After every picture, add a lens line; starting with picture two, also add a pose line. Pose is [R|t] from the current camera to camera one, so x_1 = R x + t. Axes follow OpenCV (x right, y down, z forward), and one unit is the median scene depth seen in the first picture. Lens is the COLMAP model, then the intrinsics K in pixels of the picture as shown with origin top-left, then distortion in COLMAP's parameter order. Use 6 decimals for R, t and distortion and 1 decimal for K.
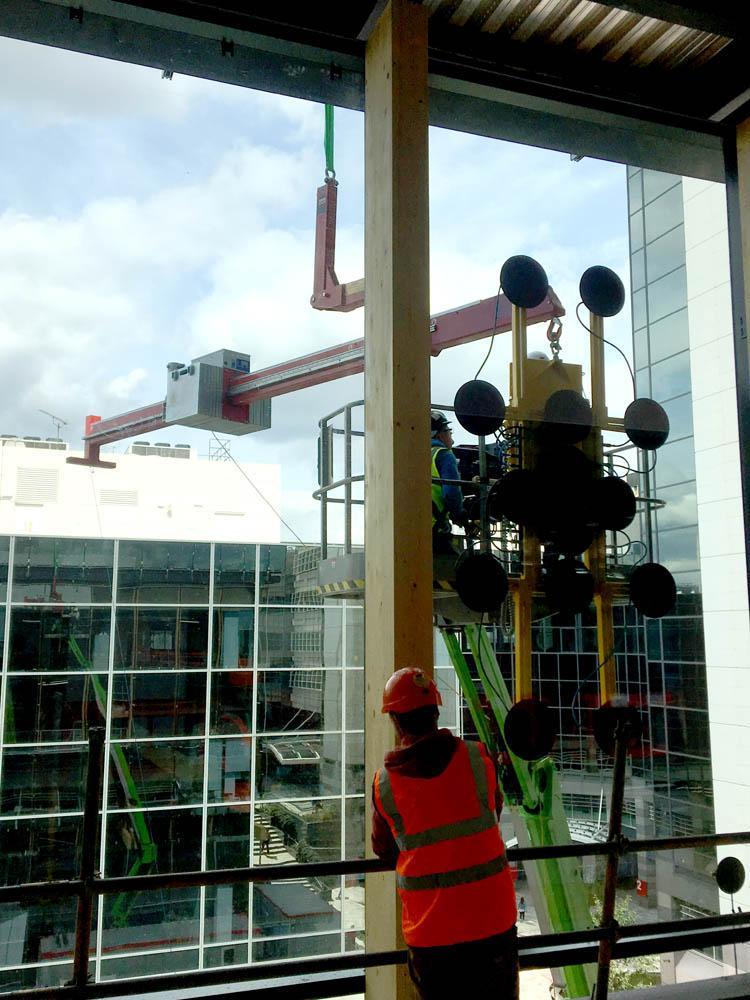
lens RADIAL K [[967.4, 0, 375.0], [0, 967.4, 500.0], [0, 0, 1]] dist [0.011512, 0.014350]
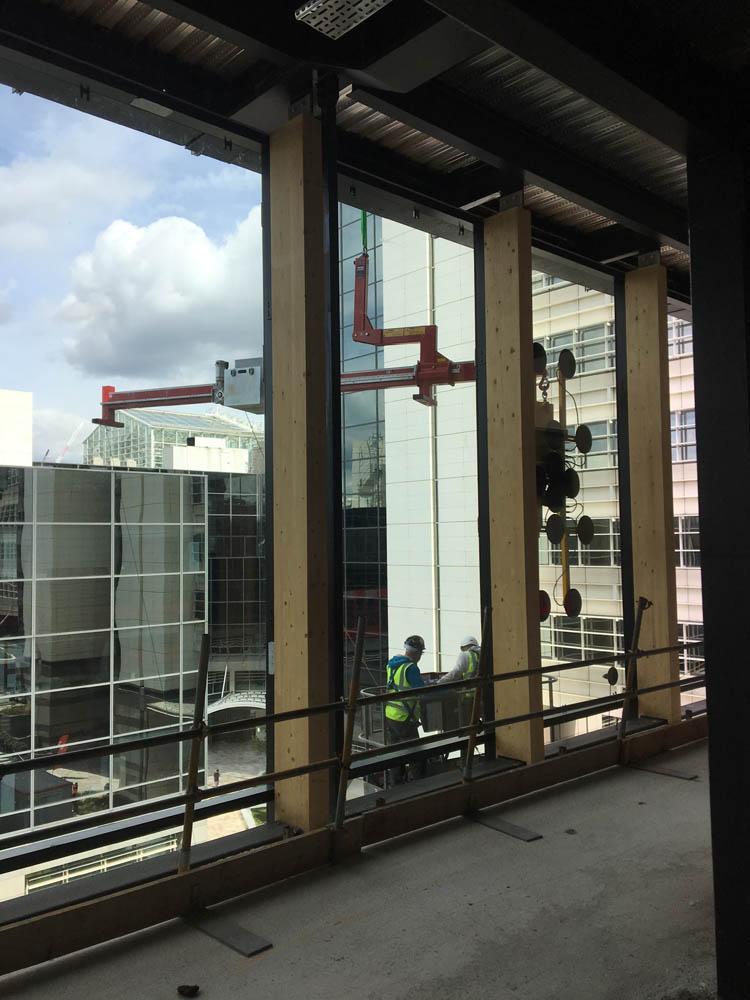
lens RADIAL K [[849.4, 0, 374.2], [0, 849.4, 516.3], [0, 0, 1]] dist [0.096228, -0.001045]
pose [[0.929686, 0.001245, 0.368350, -0.444053], [-0.041989, 0.993834, 0.102620, -0.054440], [-0.365951, -0.110871, 0.924006, -0.232402]]
